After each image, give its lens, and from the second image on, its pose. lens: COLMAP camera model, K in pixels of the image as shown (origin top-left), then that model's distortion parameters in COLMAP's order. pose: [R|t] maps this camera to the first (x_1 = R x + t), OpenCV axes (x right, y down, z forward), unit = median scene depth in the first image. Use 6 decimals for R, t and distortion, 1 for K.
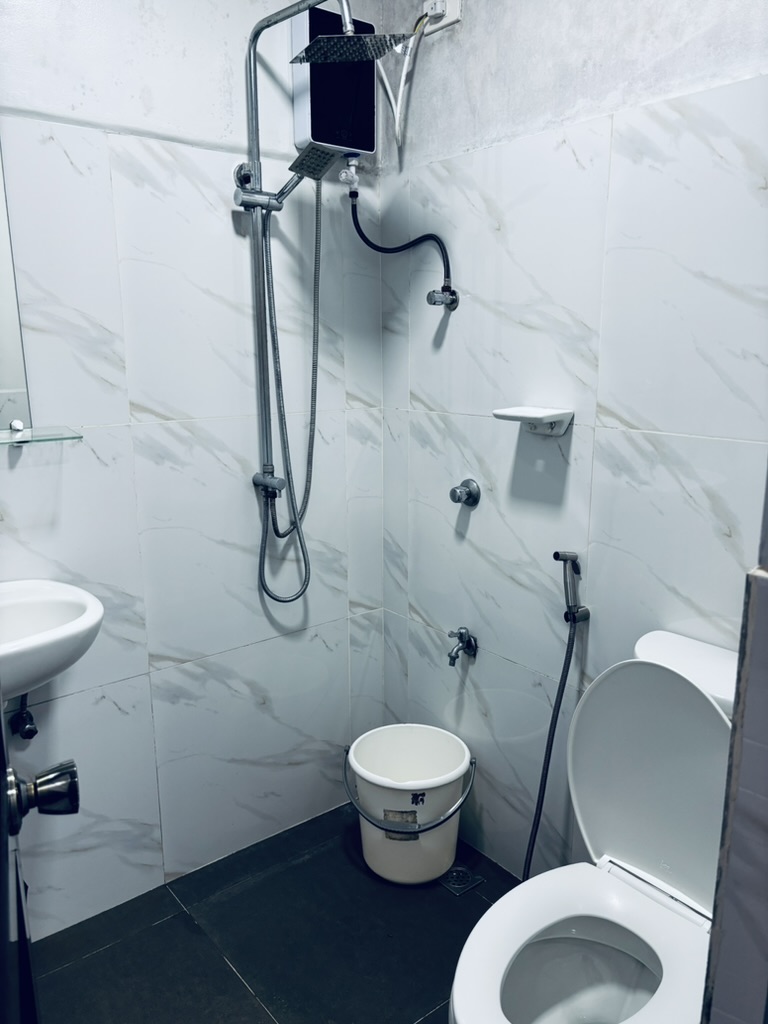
lens RADIAL K [[781.0, 0, 384.9], [0, 781.0, 510.7], [0, 0, 1]] dist [0.041772, -0.050566]
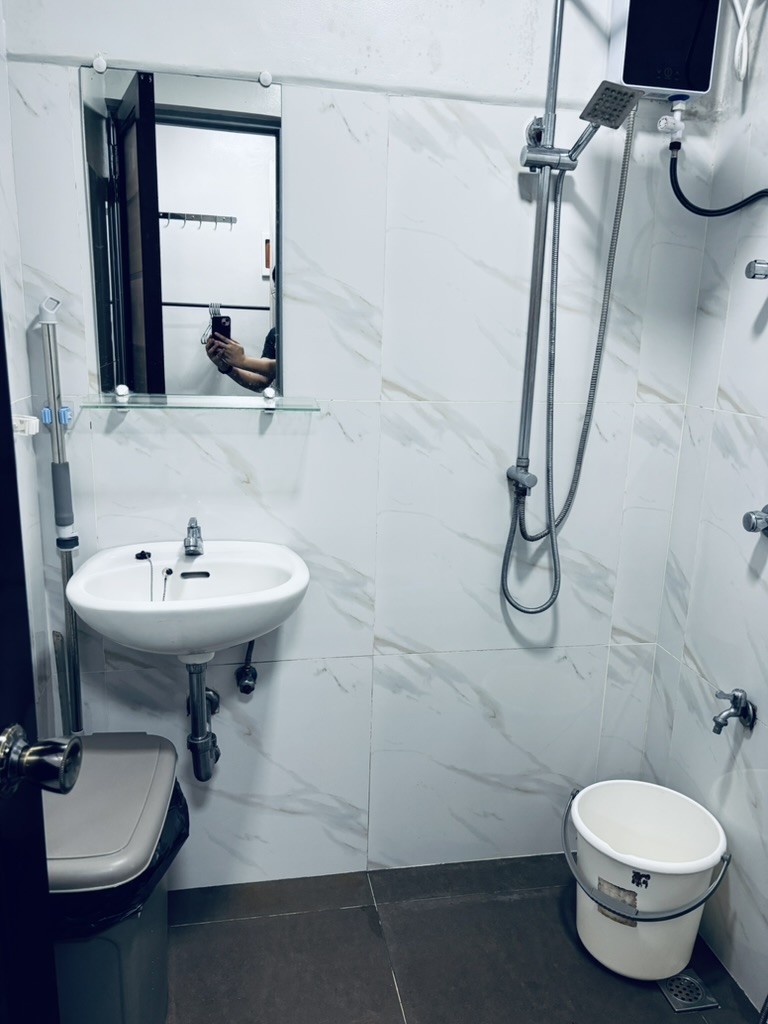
lens RADIAL K [[781.0, 0, 380.9], [0, 781.0, 512.9], [0, 0, 1]] dist [0.041772, -0.050566]
pose [[0.878849, 0.138601, -0.456523, 0.123052], [-0.133155, 0.990106, 0.044262, -0.014334], [0.458141, 0.021888, 0.888610, 0.128291]]
